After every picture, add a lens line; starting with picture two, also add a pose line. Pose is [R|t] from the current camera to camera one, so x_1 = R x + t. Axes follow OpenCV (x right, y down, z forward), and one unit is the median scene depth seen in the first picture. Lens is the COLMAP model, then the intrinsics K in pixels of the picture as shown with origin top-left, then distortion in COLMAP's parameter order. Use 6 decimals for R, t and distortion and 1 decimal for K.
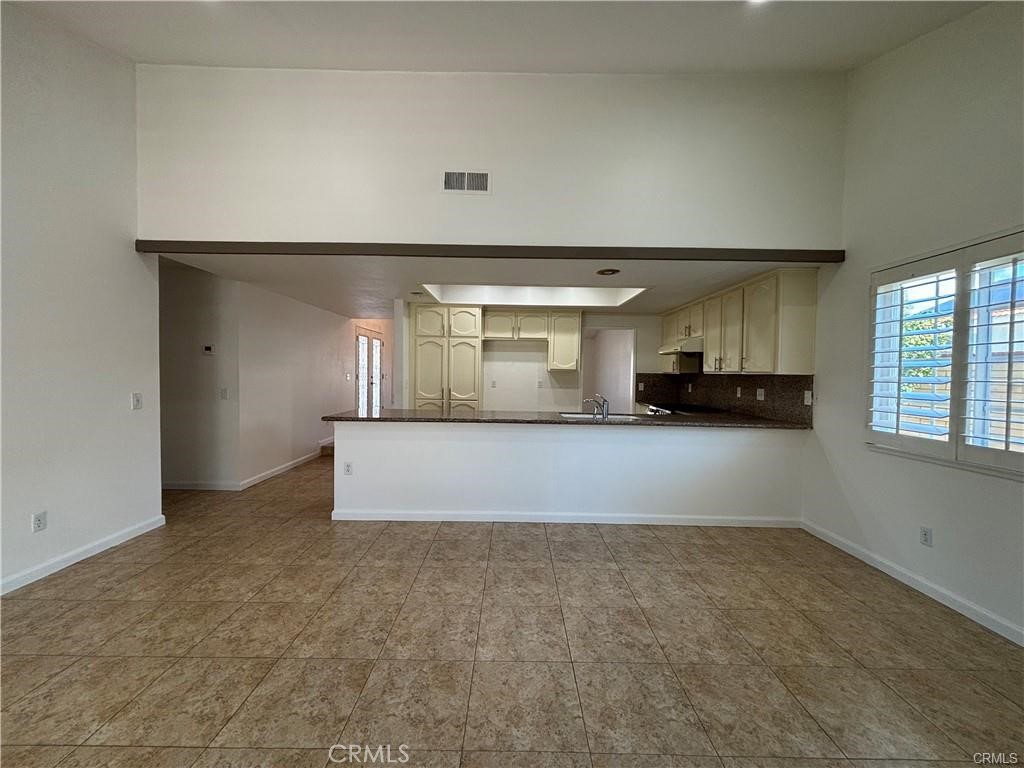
lens RADIAL K [[410.4, 0, 512.4], [0, 410.4, 379.6], [0, 0, 1]] dist [-0.000136, 0.000149]
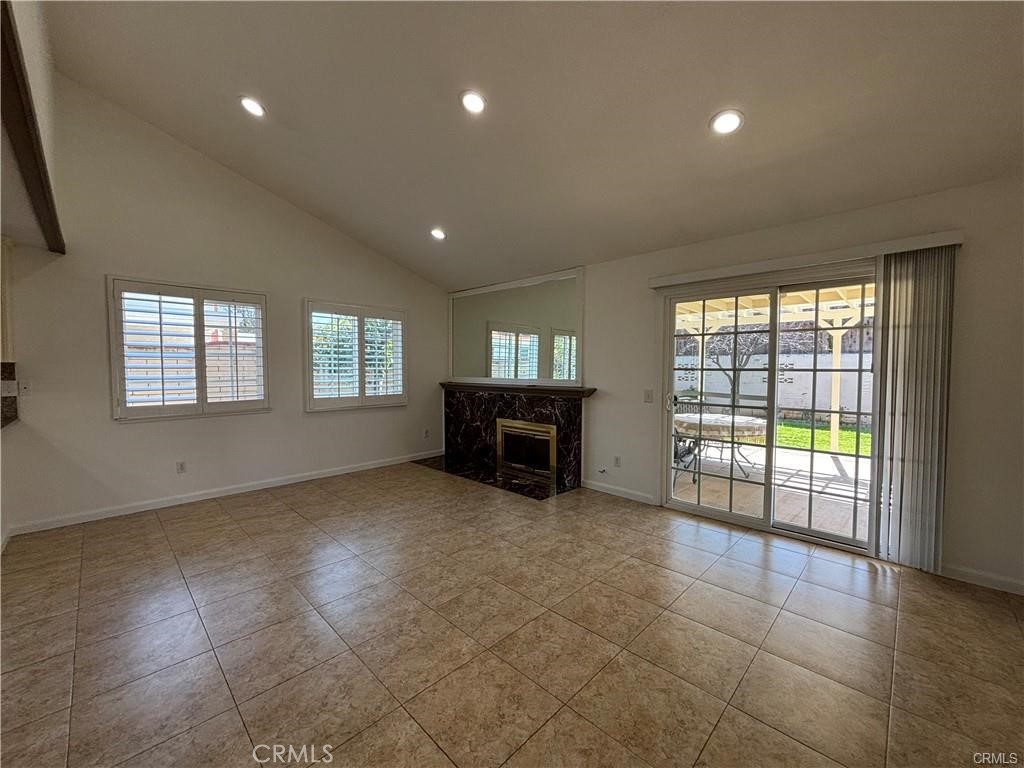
lens RADIAL K [[410.4, 0, 510.9], [0, 410.4, 382.6], [0, 0, 1]] dist [-0.000136, 0.000149]
pose [[-0.713266, -0.039888, 0.699758, -0.860341], [0.000180, 0.998369, 0.057093, -0.023195], [-0.700894, 0.040848, -0.712095, 1.103547]]
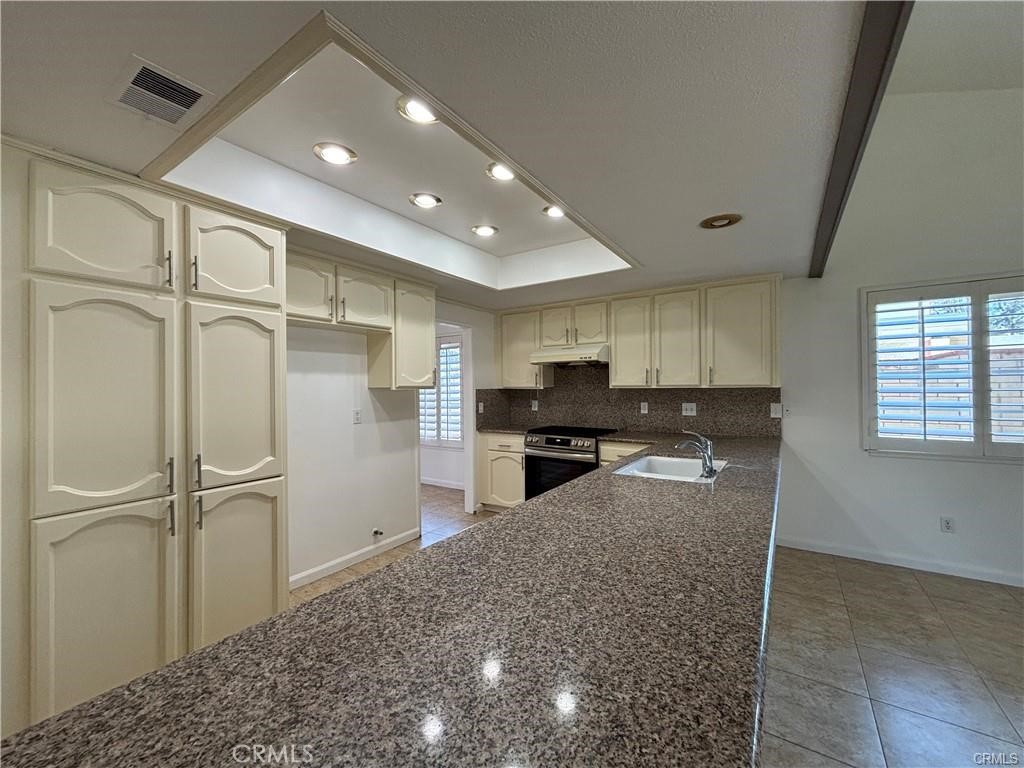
lens RADIAL K [[410.4, 0, 513.9], [0, 410.4, 384.1], [0, 0, 1]] dist [-0.000136, 0.000149]
pose [[0.556861, -0.020497, 0.830353, -0.564790], [0.033842, 0.999425, 0.001975, -0.052729], [-0.829916, 0.027001, 0.557234, 1.230919]]
